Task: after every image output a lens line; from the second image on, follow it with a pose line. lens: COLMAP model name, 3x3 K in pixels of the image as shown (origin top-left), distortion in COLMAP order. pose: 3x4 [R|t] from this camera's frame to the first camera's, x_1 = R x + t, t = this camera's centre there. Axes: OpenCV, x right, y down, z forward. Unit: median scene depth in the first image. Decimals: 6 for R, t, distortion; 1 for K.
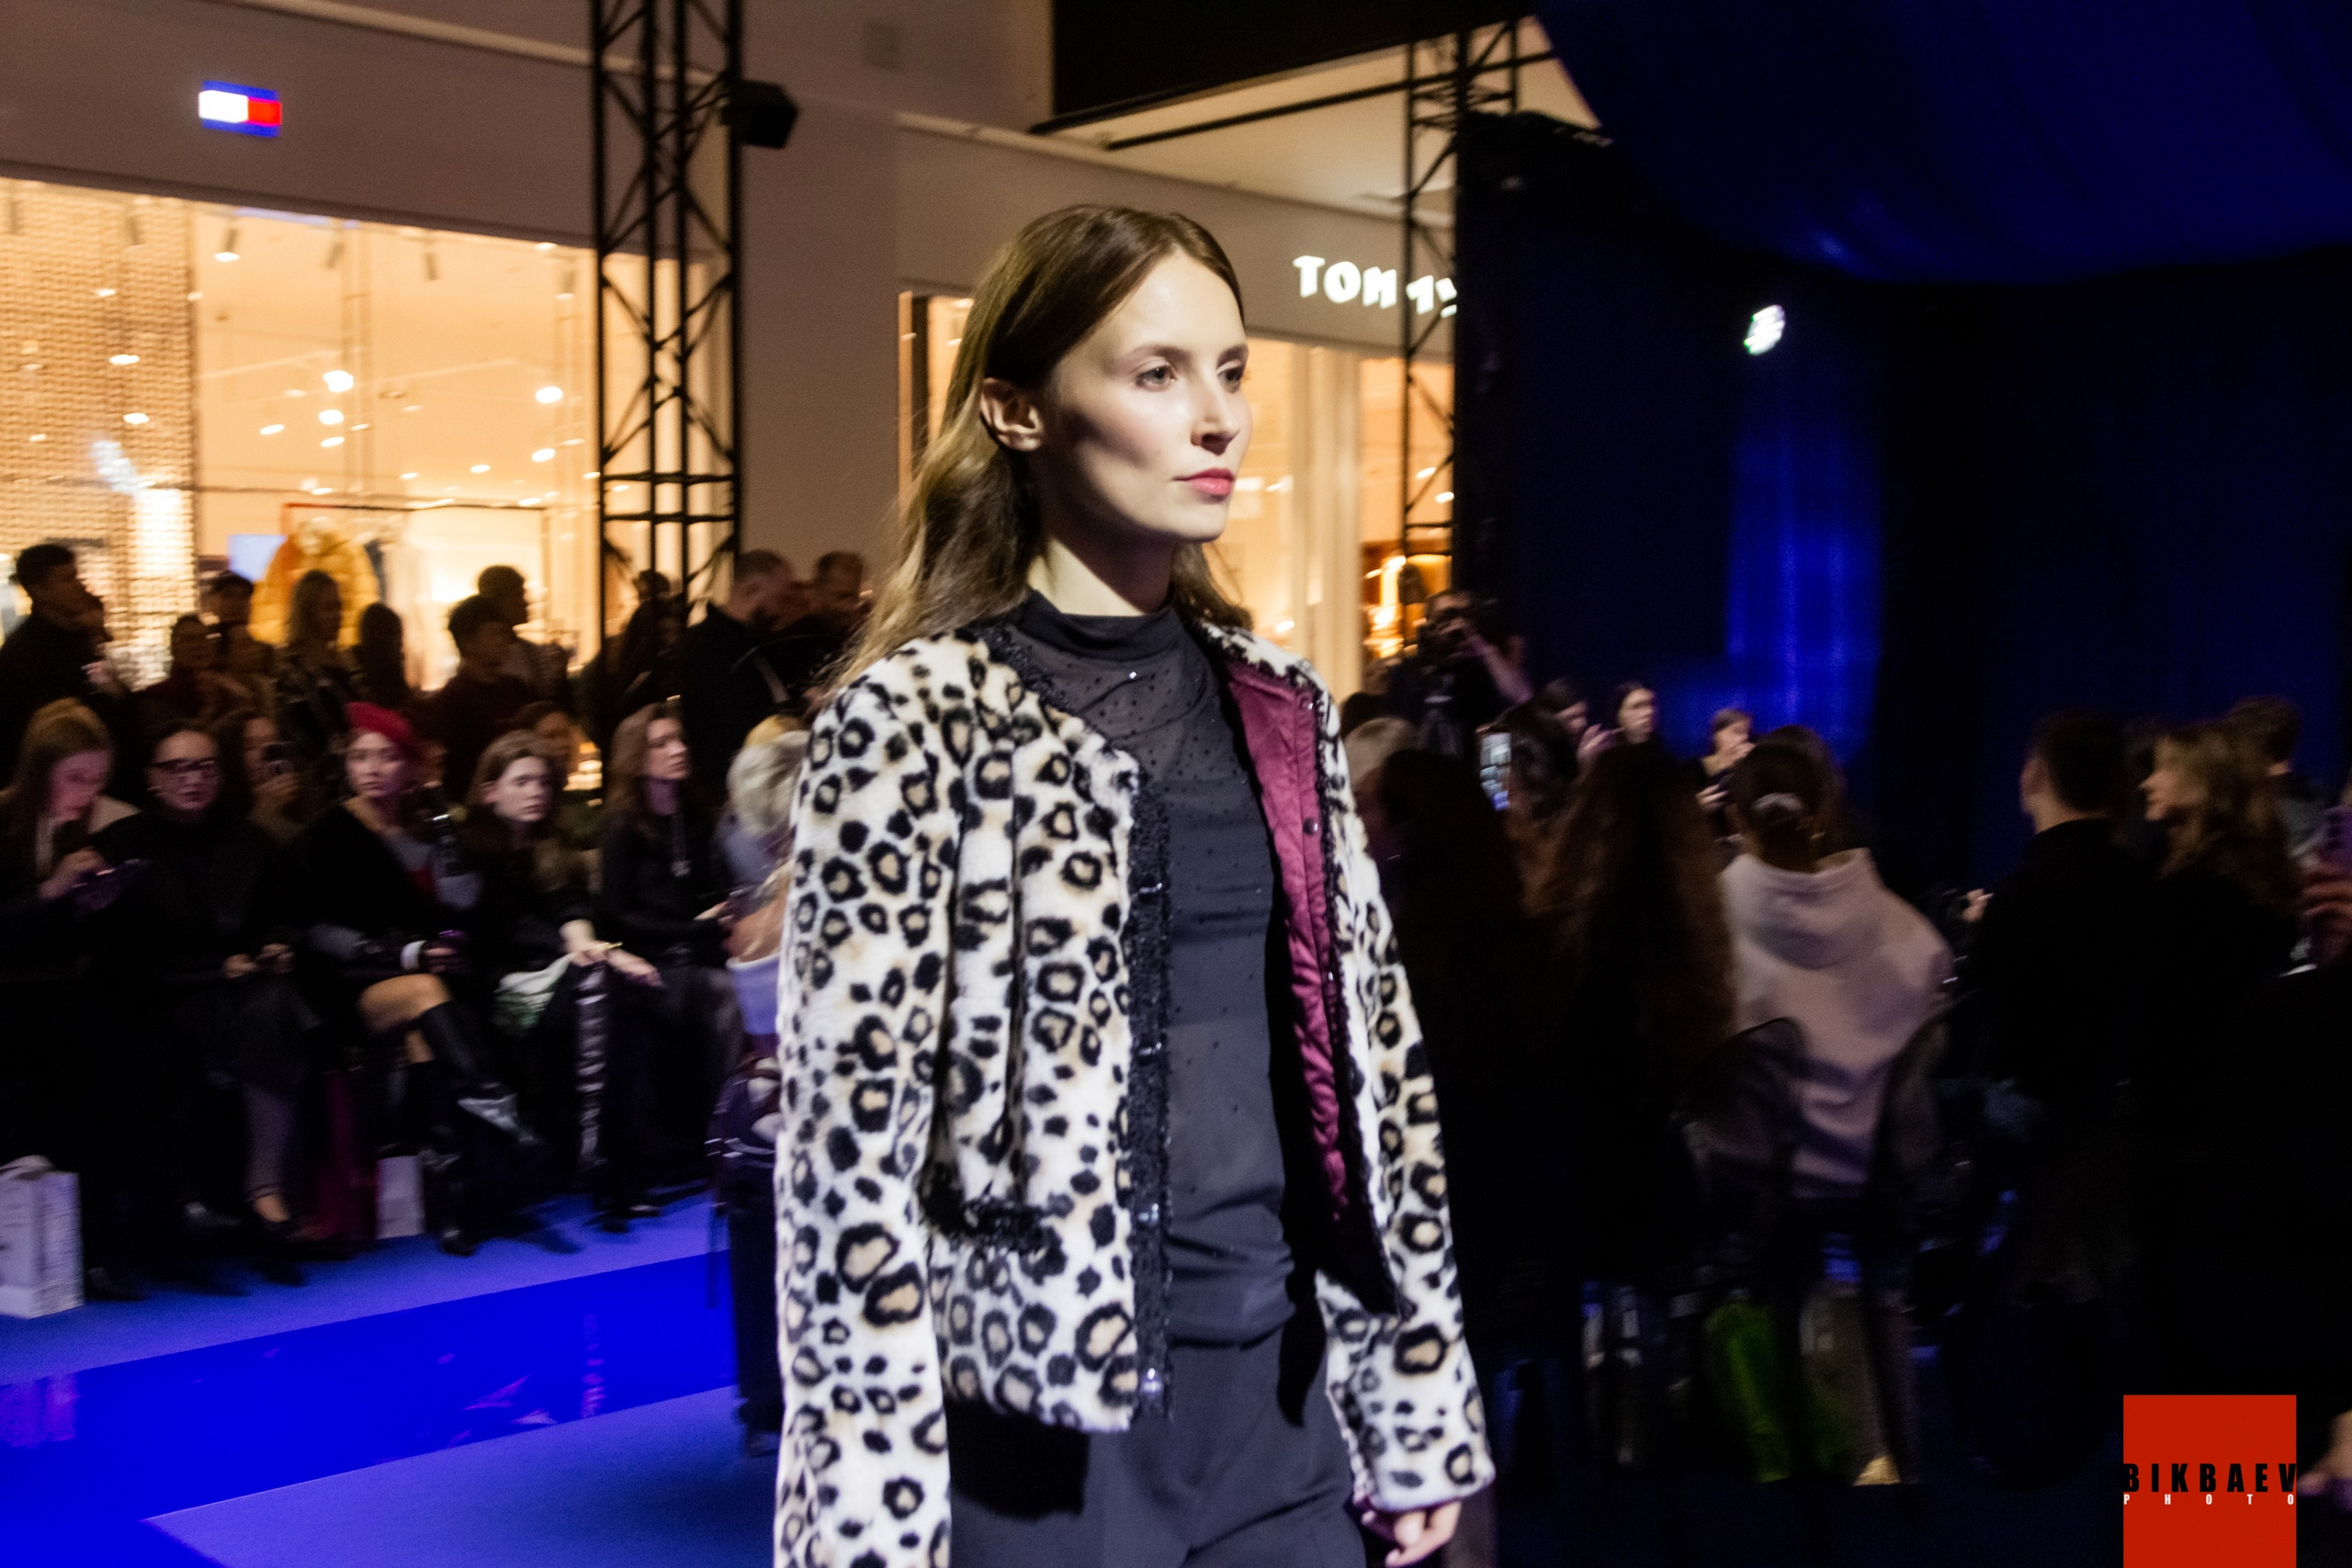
lens RADIAL K [[2612.5, 0, 1206.3], [0, 2612.5, 808.7], [0, 0, 1]] dist [0.036749, -0.015628]
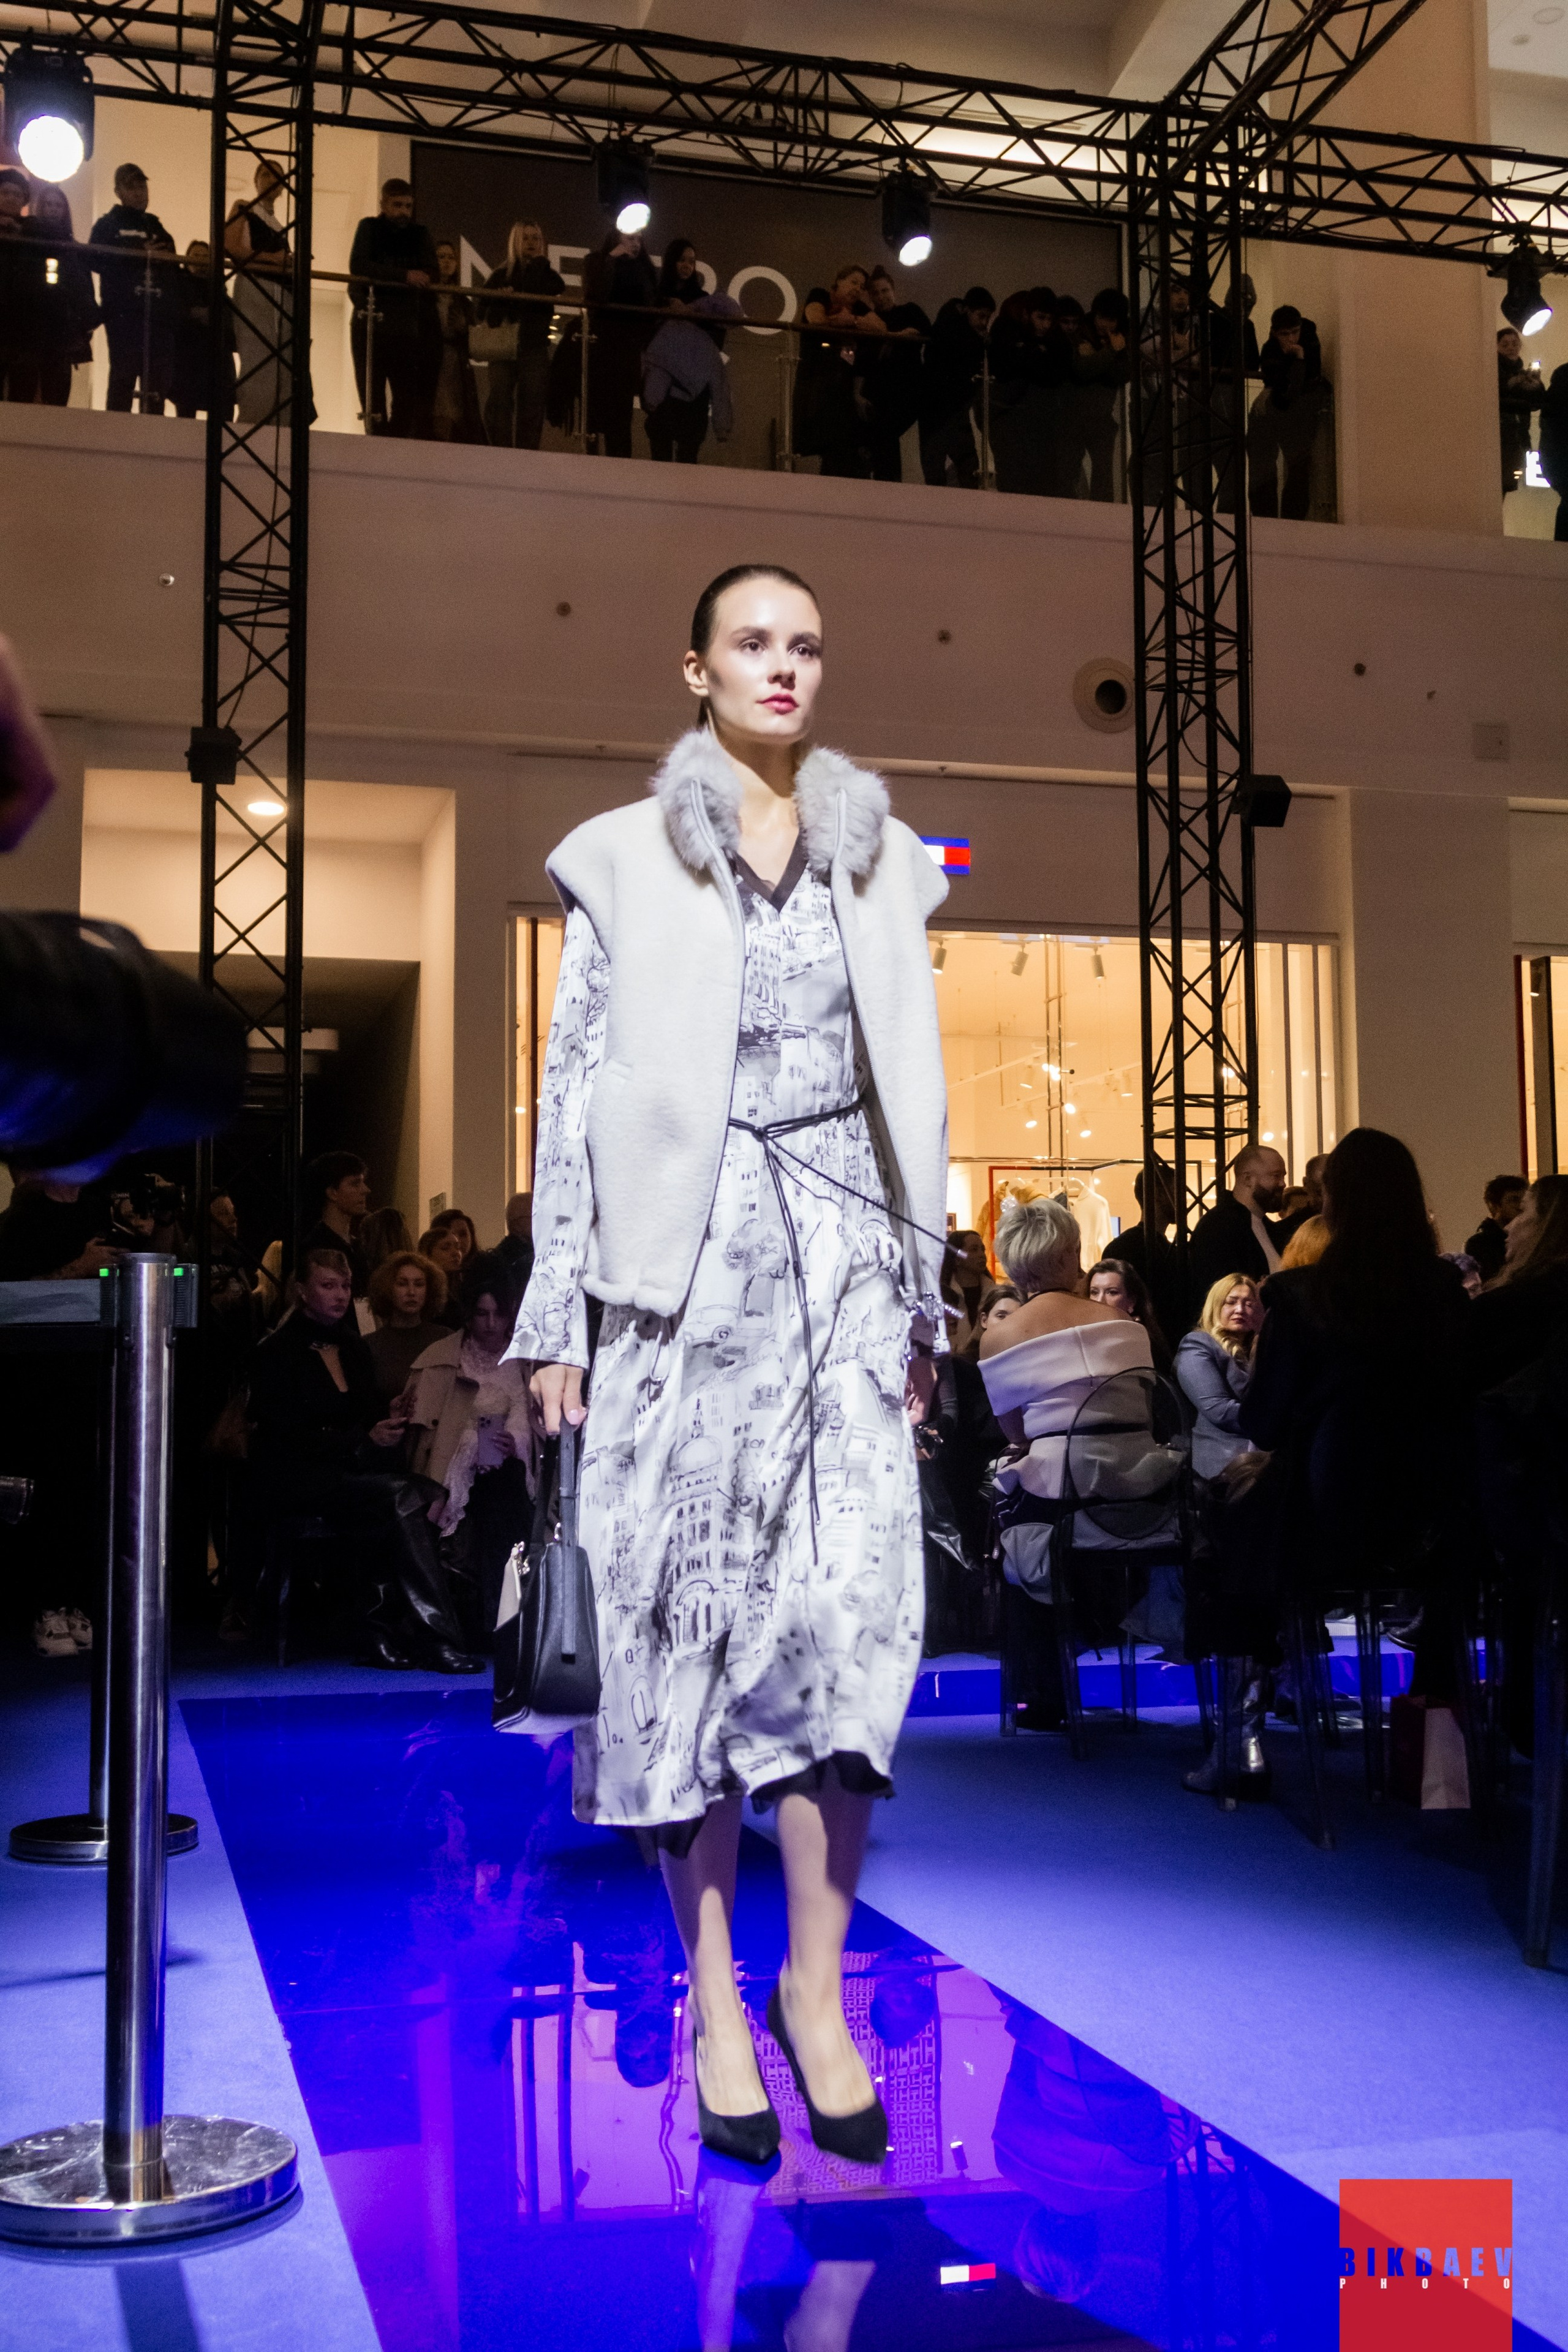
lens RADIAL K [[2562.0, 0, 784.9], [0, 2562.0, 1156.7], [0, 0, 1]] dist [0.012373, 0.007178]
pose [[0.878129, -0.052583, -0.475526, 0.144989], [-0.017092, 0.989859, -0.141020, 0.053963], [0.478119, 0.131962, 0.868325, -0.095067]]
